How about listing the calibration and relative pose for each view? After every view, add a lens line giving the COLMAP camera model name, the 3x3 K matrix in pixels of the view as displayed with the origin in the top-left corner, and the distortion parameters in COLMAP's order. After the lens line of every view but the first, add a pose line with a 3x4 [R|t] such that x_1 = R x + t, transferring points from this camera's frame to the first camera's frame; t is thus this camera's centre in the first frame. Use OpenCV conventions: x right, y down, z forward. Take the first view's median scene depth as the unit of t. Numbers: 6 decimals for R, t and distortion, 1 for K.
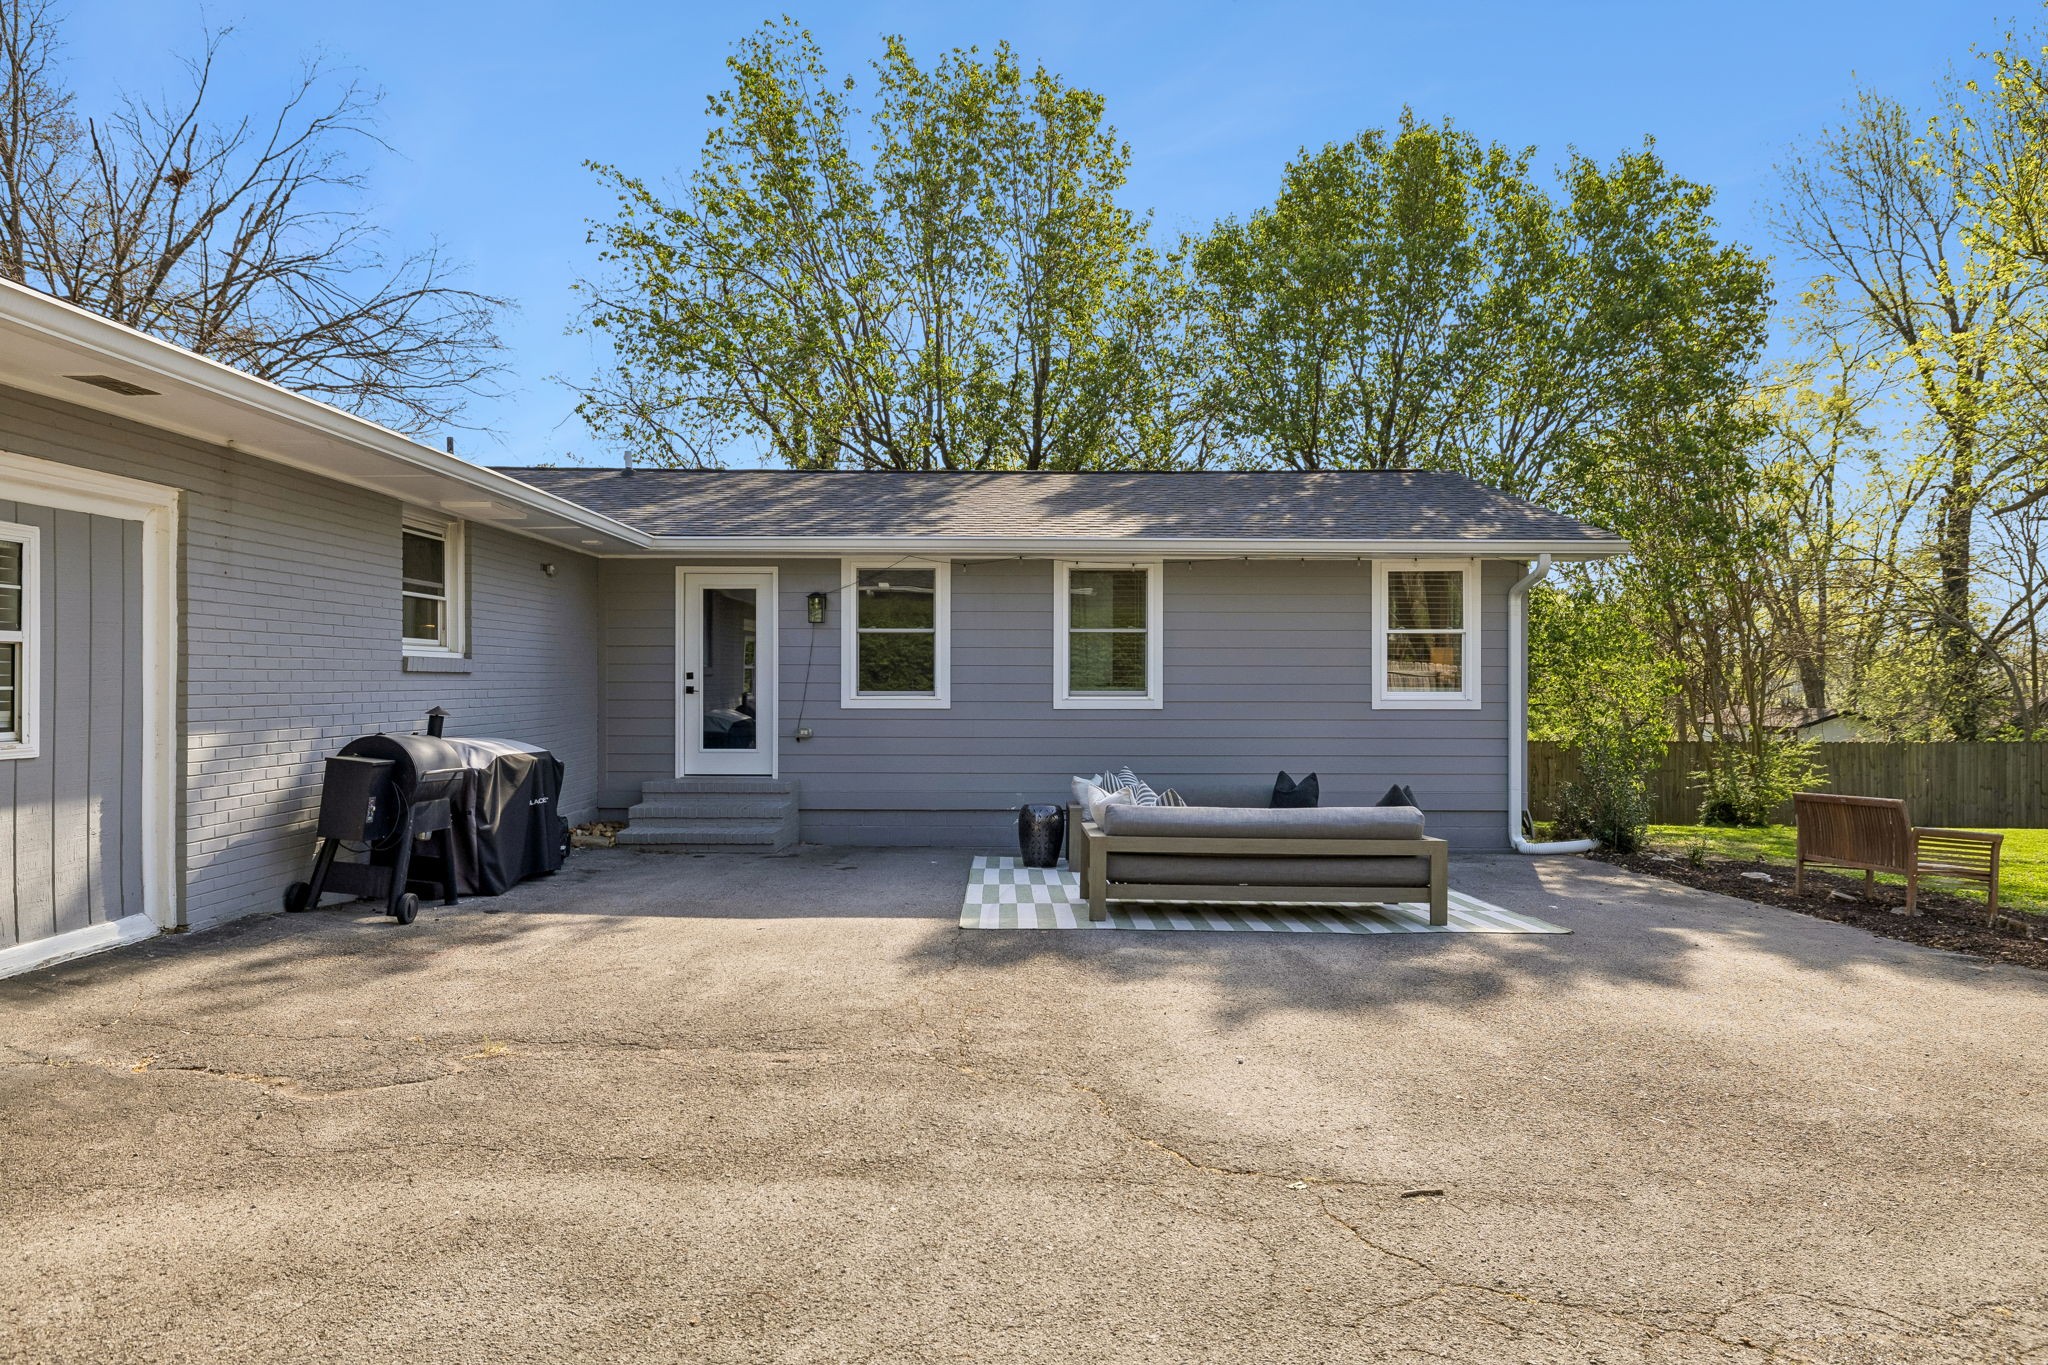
lens RADIAL K [[1171.3, 0, 1018.7], [0, 1171.3, 670.0], [0, 0, 1]] dist [-0.027810, 0.000025]
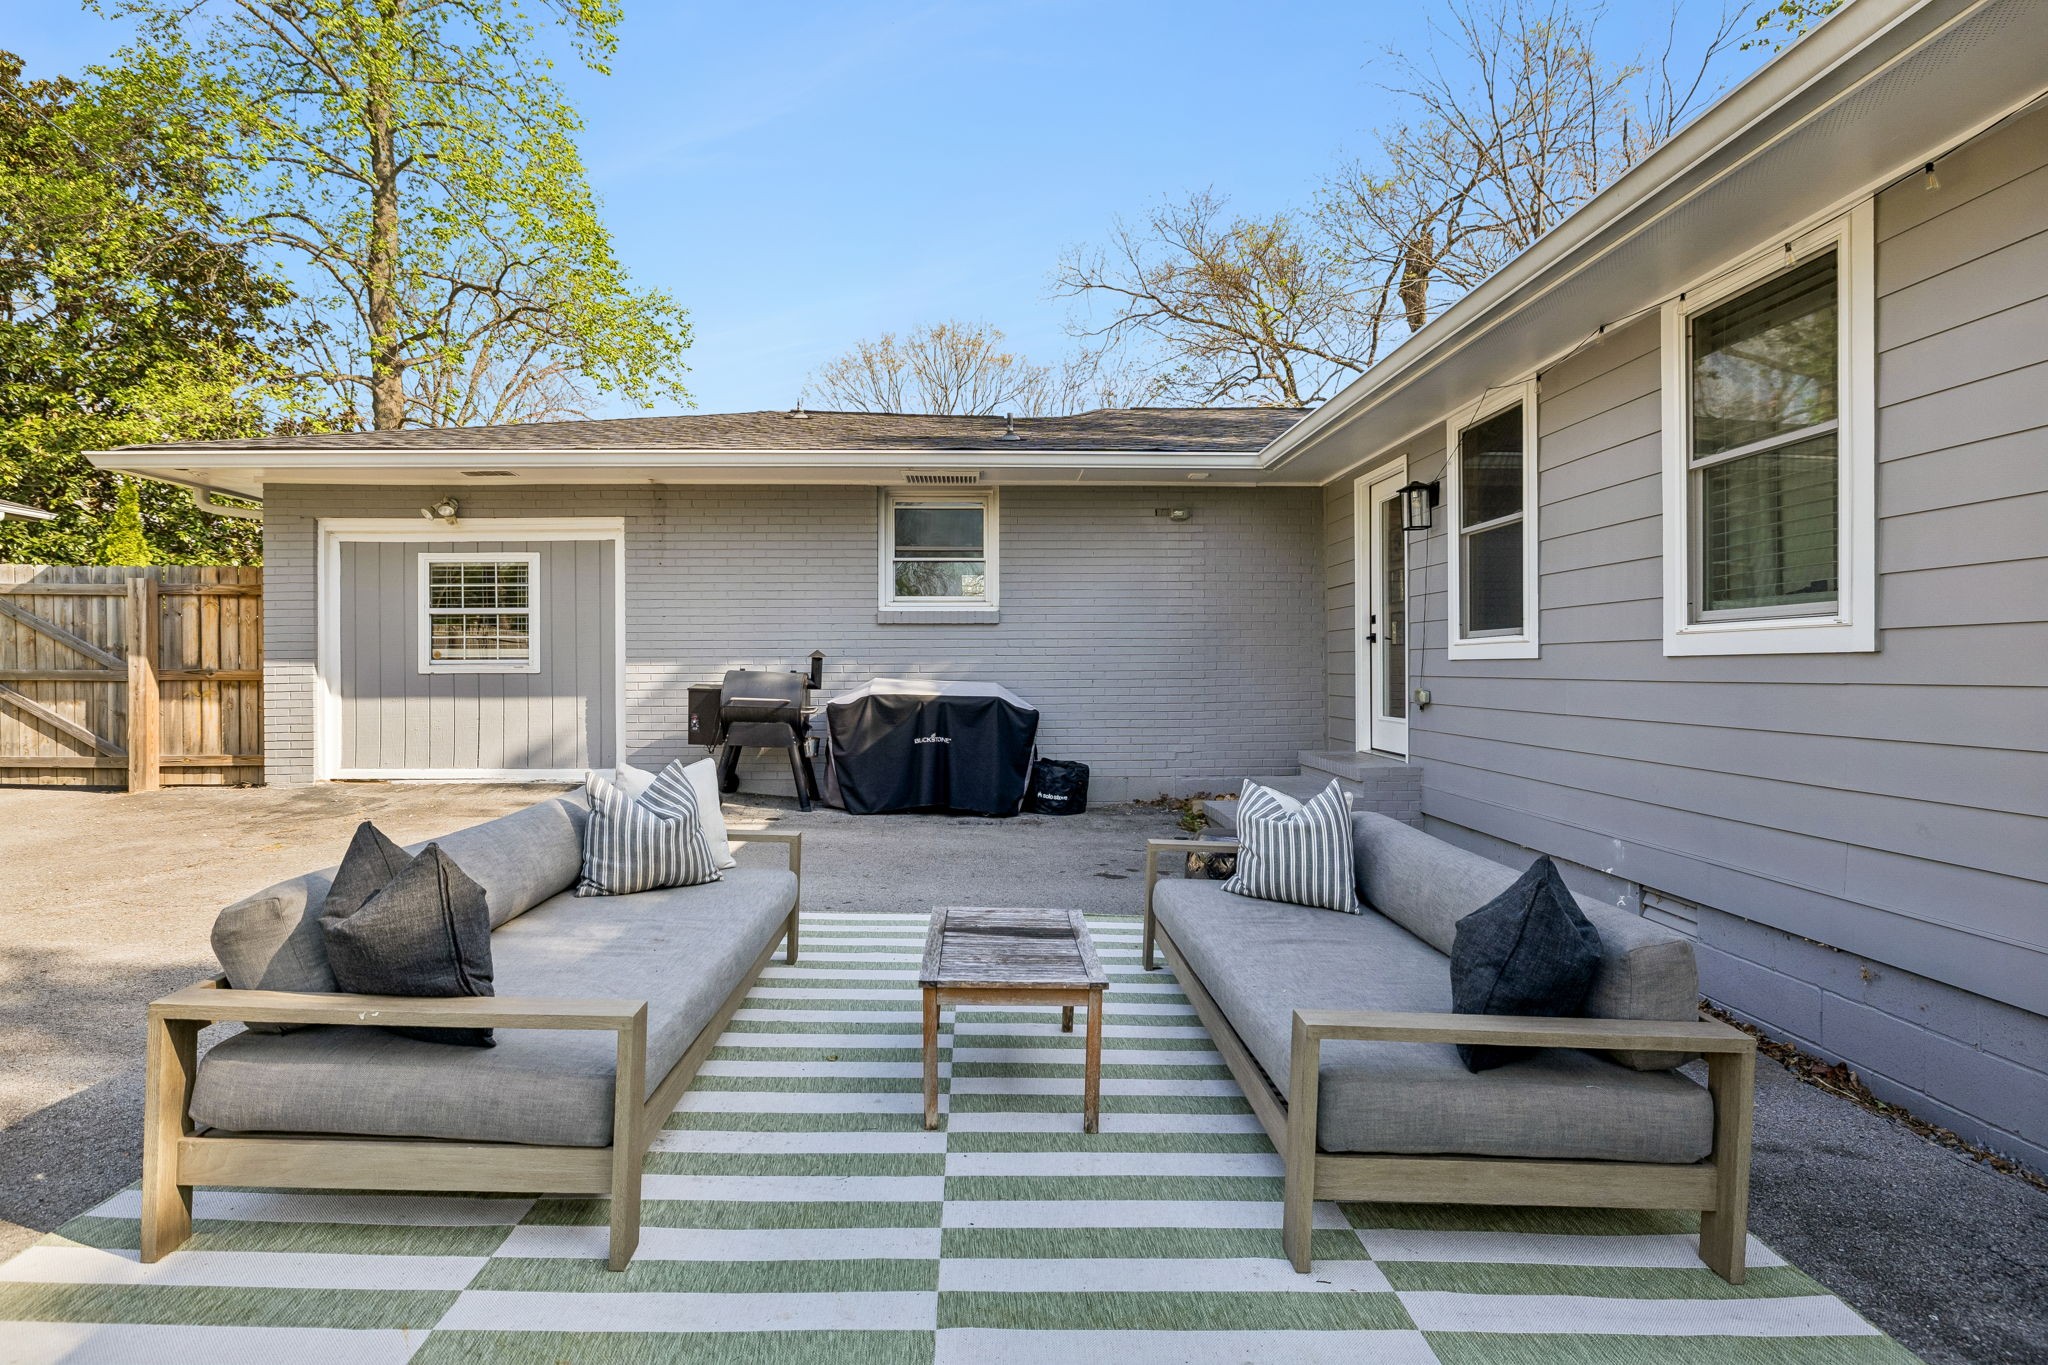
lens RADIAL K [[1075.7, 0, 1016.7], [0, 1075.7, 673.0], [0, 0, 1]] dist [-0.002008, 0.000457]
pose [[0.031477, 0.003667, -0.999498, 0.622528], [0.012715, 0.999911, 0.004069, 0.051129], [0.999424, -0.012837, 0.031428, 1.126300]]
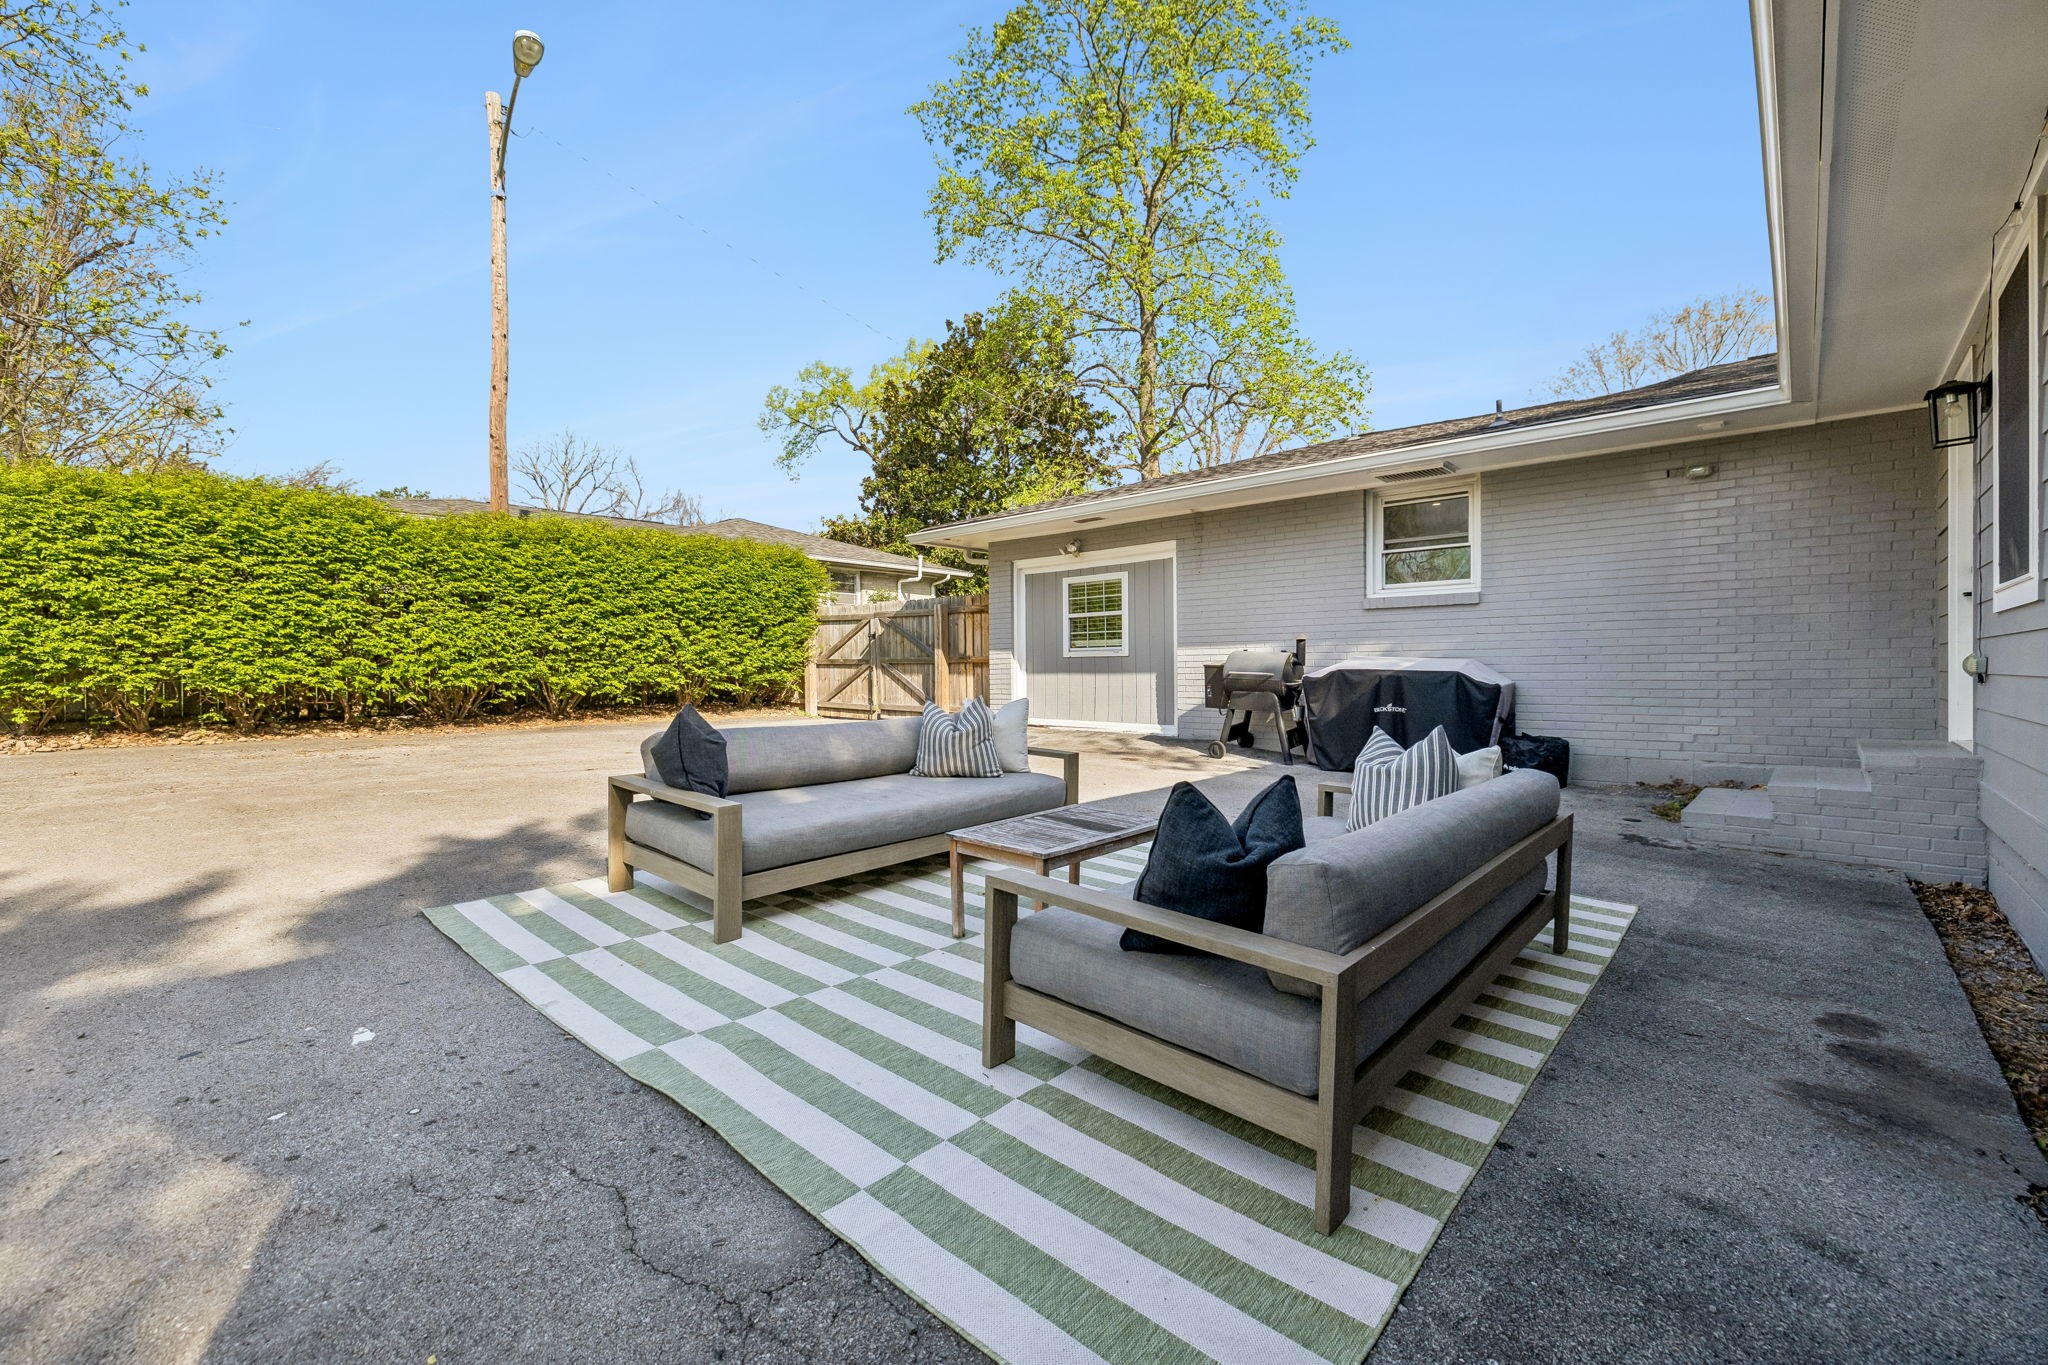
lens RADIAL K [[870.0, 0, 1008.3], [0, 870.0, 673.2], [0, 0, 1]] dist [0.000755, 0.000183]
pose [[-0.680147, 0.004388, -0.733063, 0.550971], [0.011399, 0.999924, -0.004590, 0.079894], [0.732987, -0.011478, -0.680145, 1.421854]]
